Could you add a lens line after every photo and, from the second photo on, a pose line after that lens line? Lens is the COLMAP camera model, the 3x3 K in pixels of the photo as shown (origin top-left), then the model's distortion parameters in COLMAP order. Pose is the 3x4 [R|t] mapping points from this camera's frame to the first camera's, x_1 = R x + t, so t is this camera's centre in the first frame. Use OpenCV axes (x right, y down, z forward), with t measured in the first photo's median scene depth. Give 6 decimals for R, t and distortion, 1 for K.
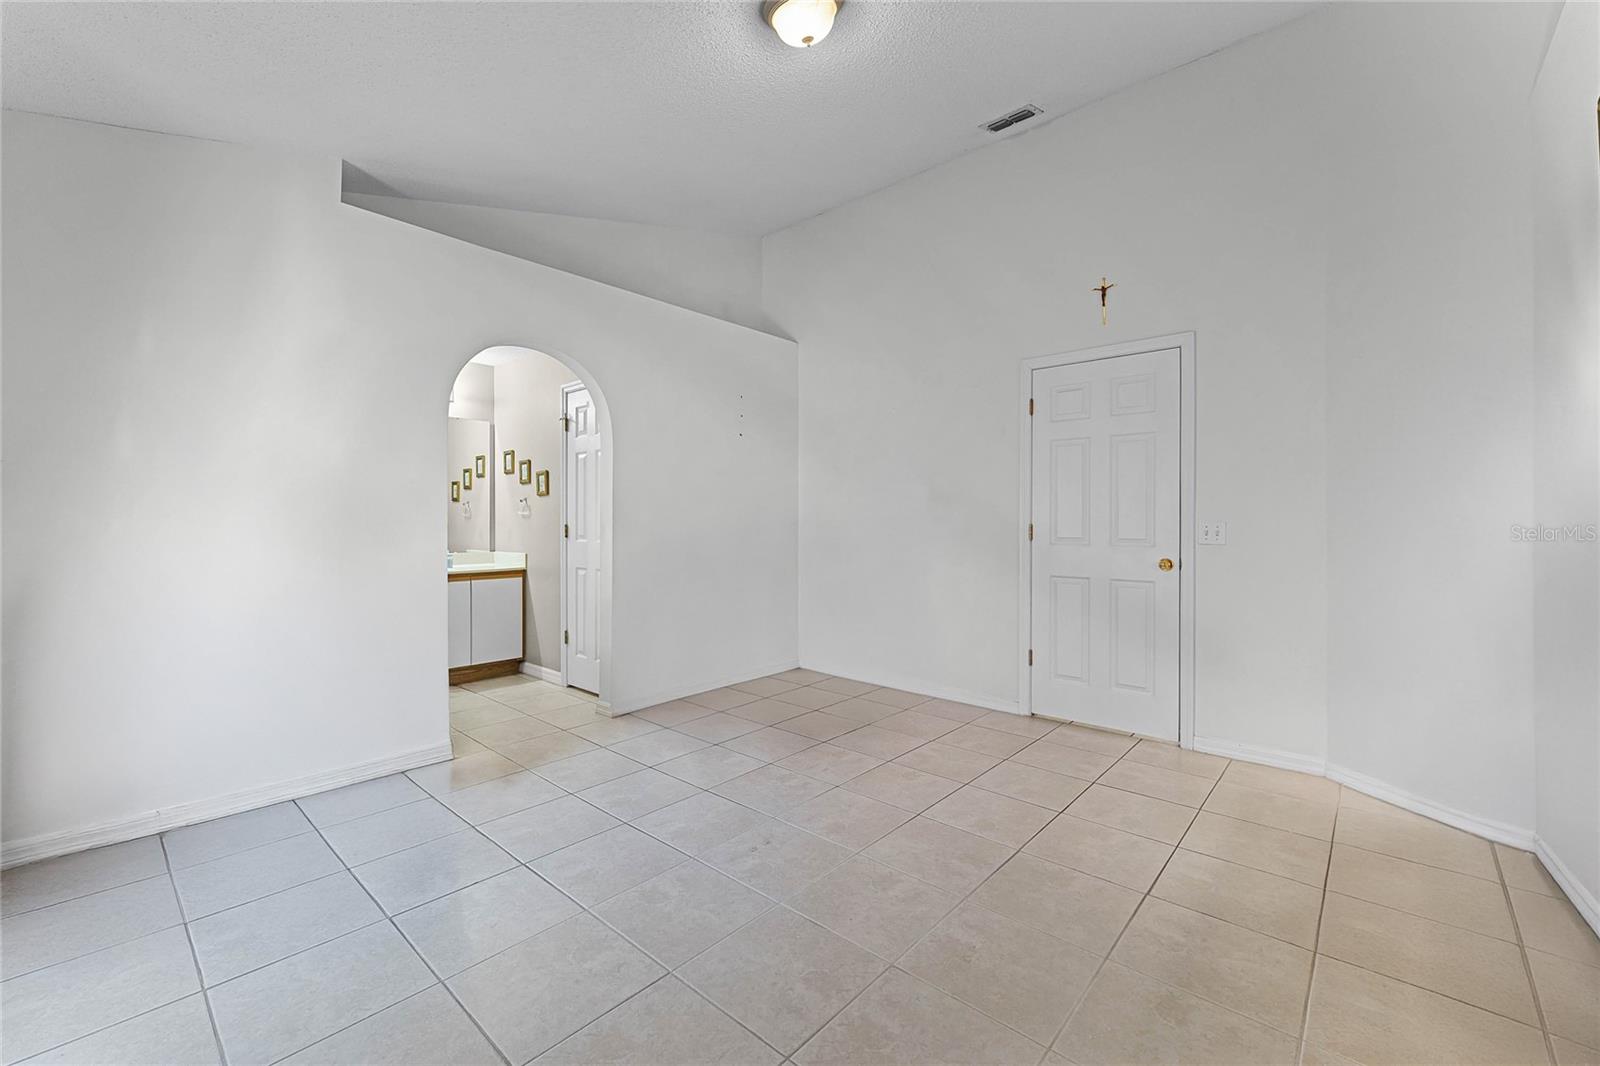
lens RADIAL K [[644.8, 0, 791.9], [0, 644.8, 533.3], [0, 0, 1]] dist [0.000792, -0.000041]
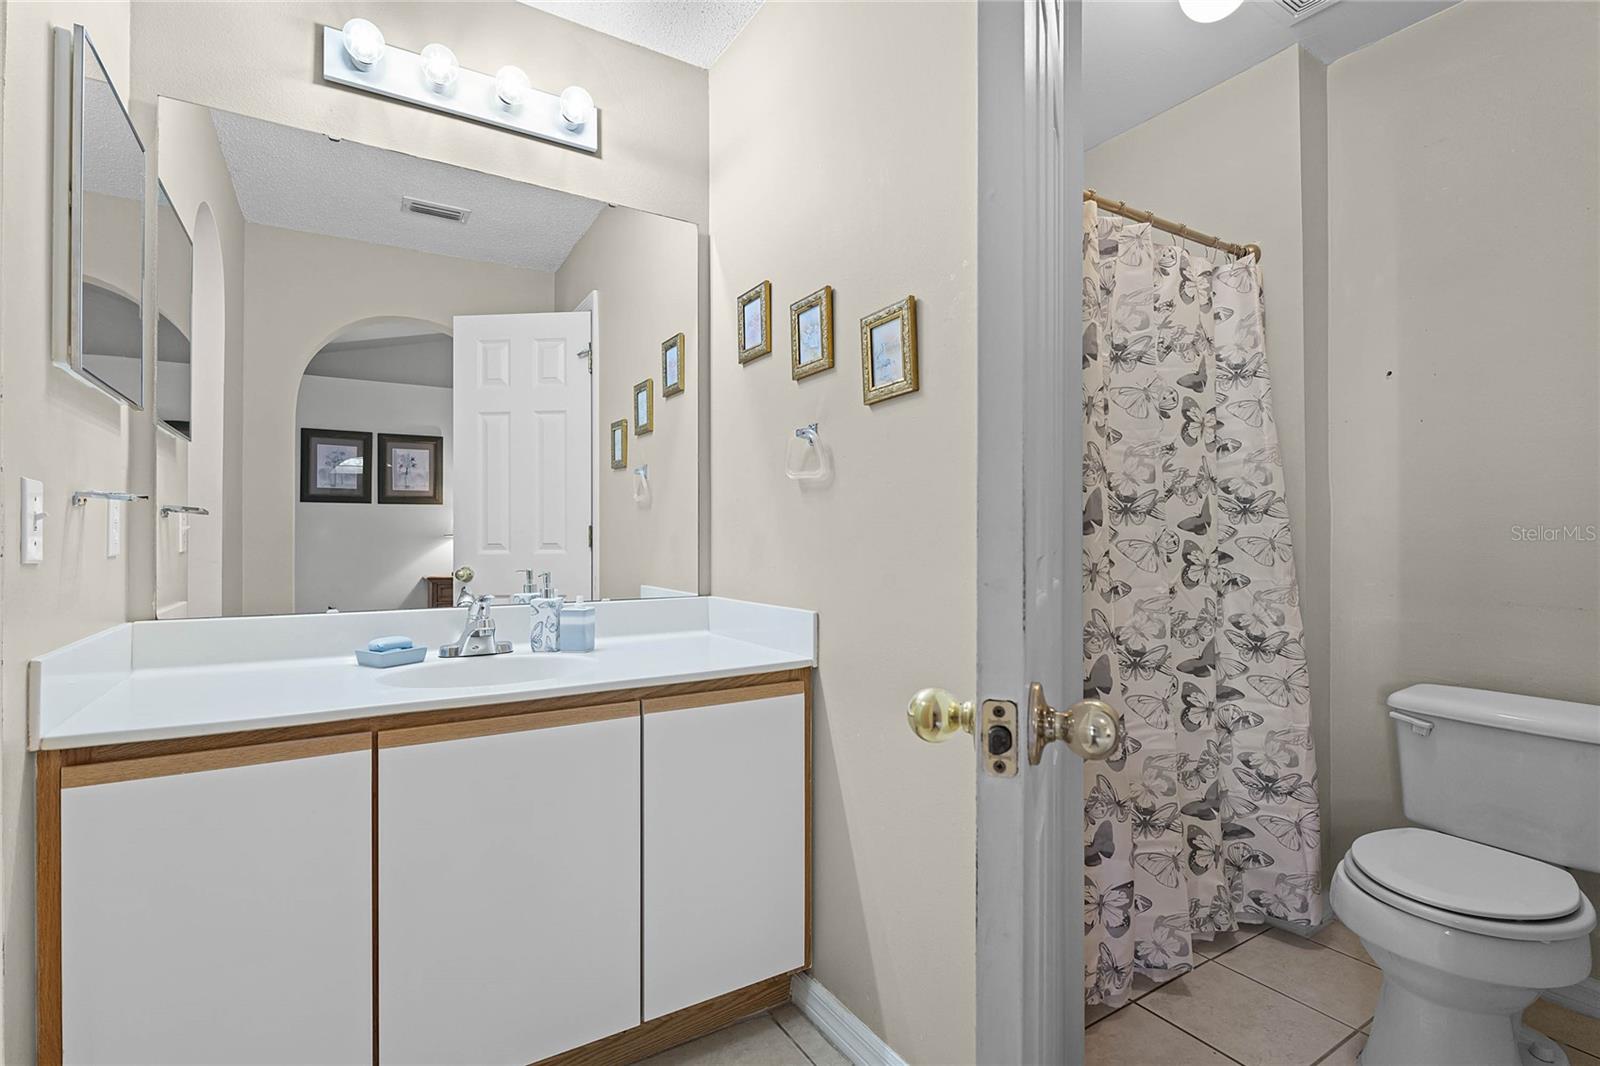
lens RADIAL K [[745.9, 0, 805.0], [0, 745.9, 536.2], [0, 0, 1]] dist [-0.002516, 0.000291]
pose [[0.962048, -0.007150, -0.272787, -0.309881], [0.004863, 0.999947, -0.009061, -0.000904], [0.272837, 0.007391, 0.962032, 0.641895]]
